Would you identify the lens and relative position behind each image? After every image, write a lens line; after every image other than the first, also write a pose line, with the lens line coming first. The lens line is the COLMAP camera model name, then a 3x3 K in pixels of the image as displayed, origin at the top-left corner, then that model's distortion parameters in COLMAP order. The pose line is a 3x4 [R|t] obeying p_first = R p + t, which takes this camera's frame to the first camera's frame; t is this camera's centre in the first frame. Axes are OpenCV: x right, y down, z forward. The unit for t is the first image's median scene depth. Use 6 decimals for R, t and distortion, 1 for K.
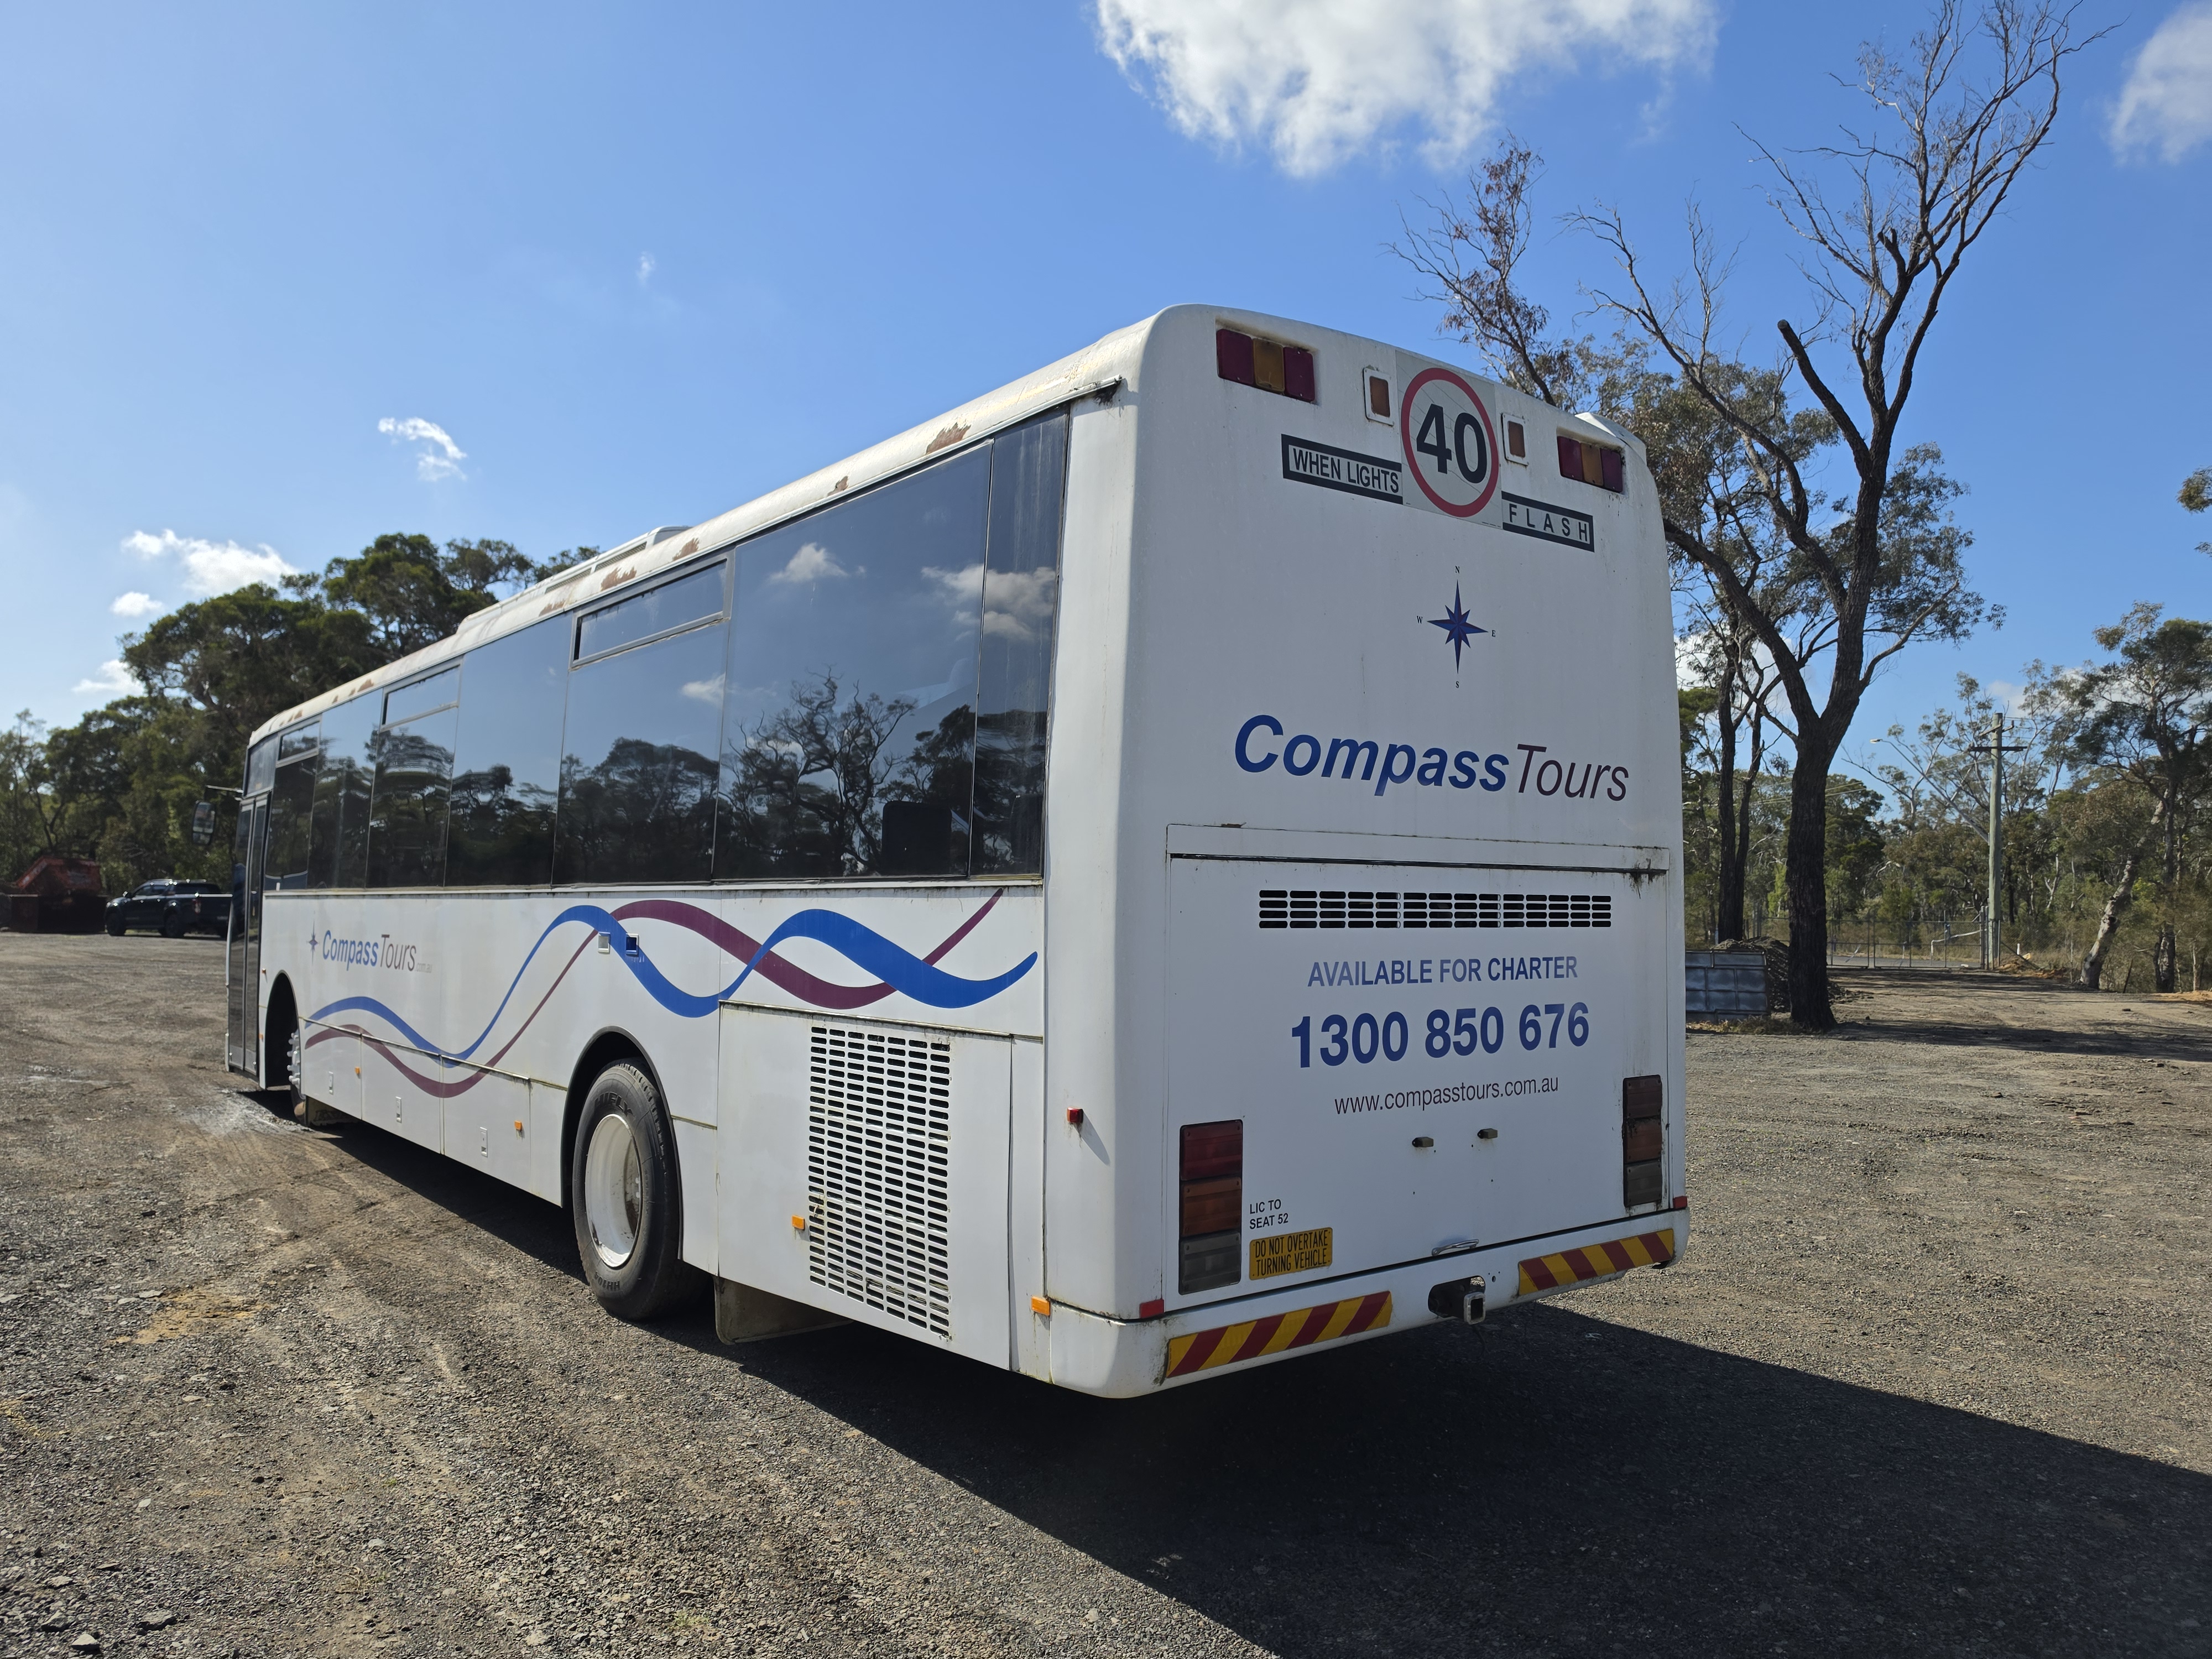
lens RADIAL K [[1529.2, 0, 1106.3], [0, 1529.2, 835.1], [0, 0, 1]] dist [0.067699, -0.014126]
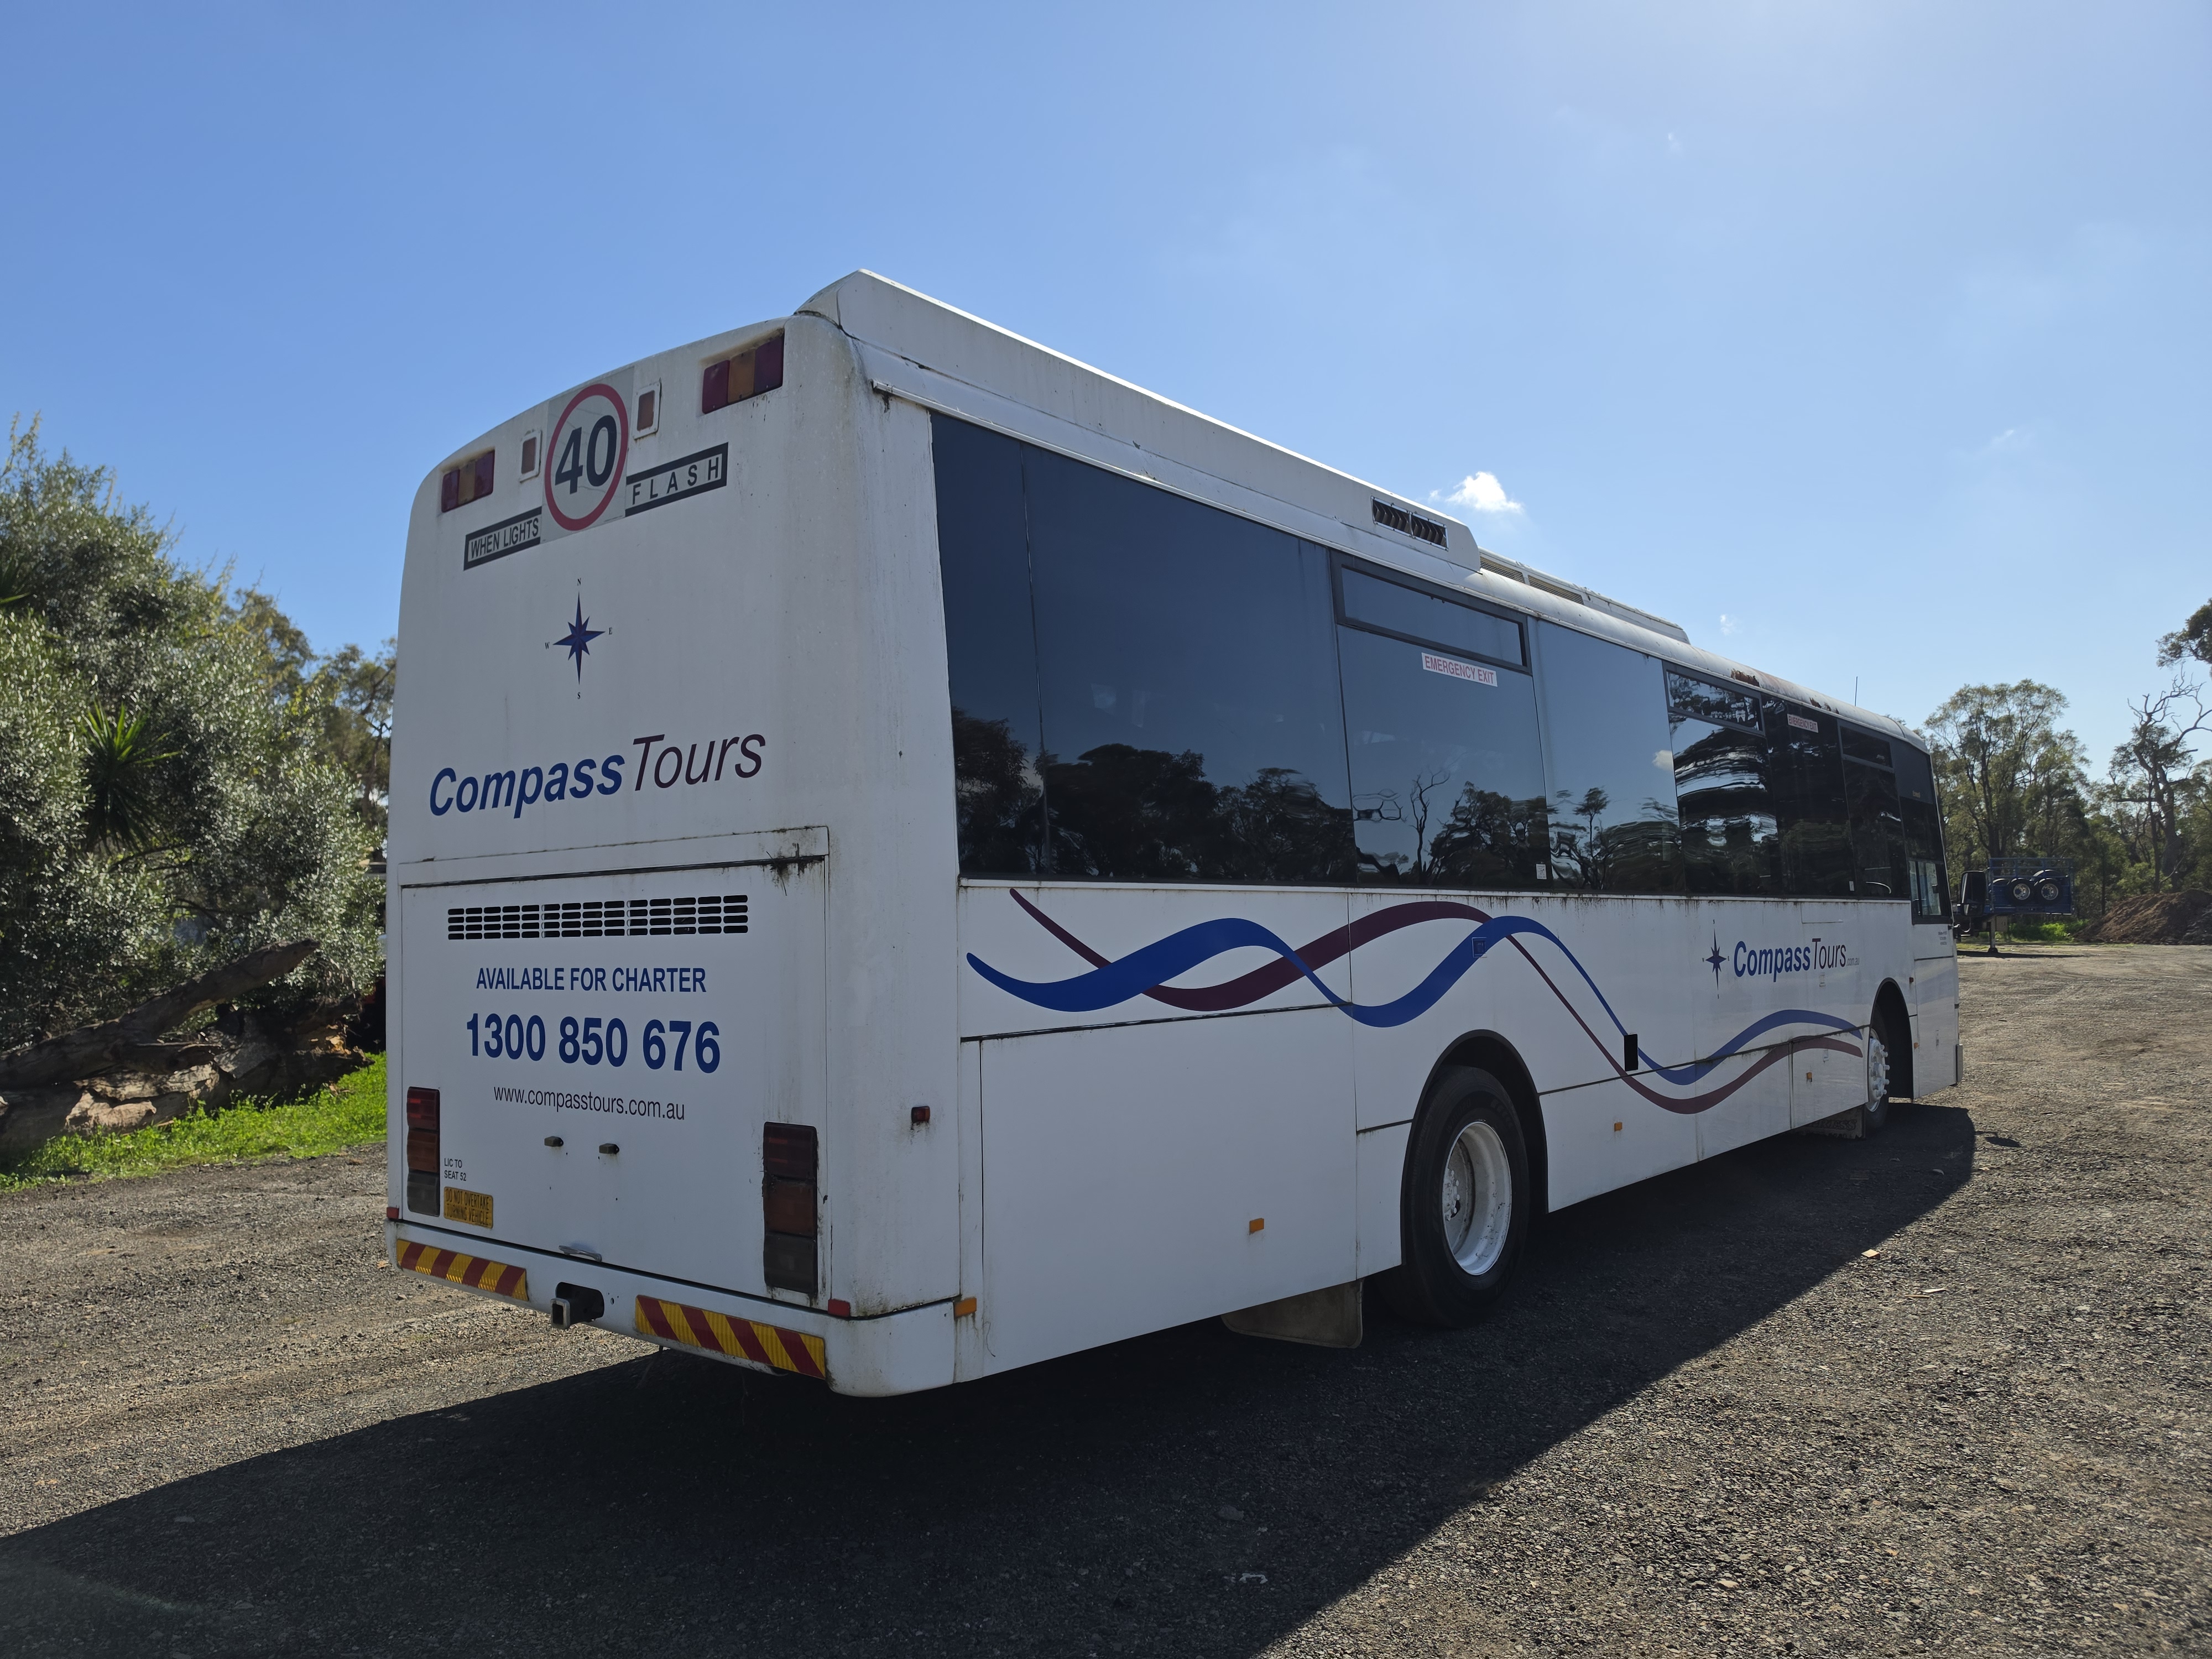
lens RADIAL K [[1529.2, 0, 1100.3], [0, 1529.2, 842.6], [0, 0, 1]] dist [0.067699, -0.014126]
pose [[0.197208, -0.065928, -0.978142, 1.269086], [0.063855, 0.996481, -0.054290, 0.074356], [0.978280, -0.051753, 0.200724, 1.115683]]
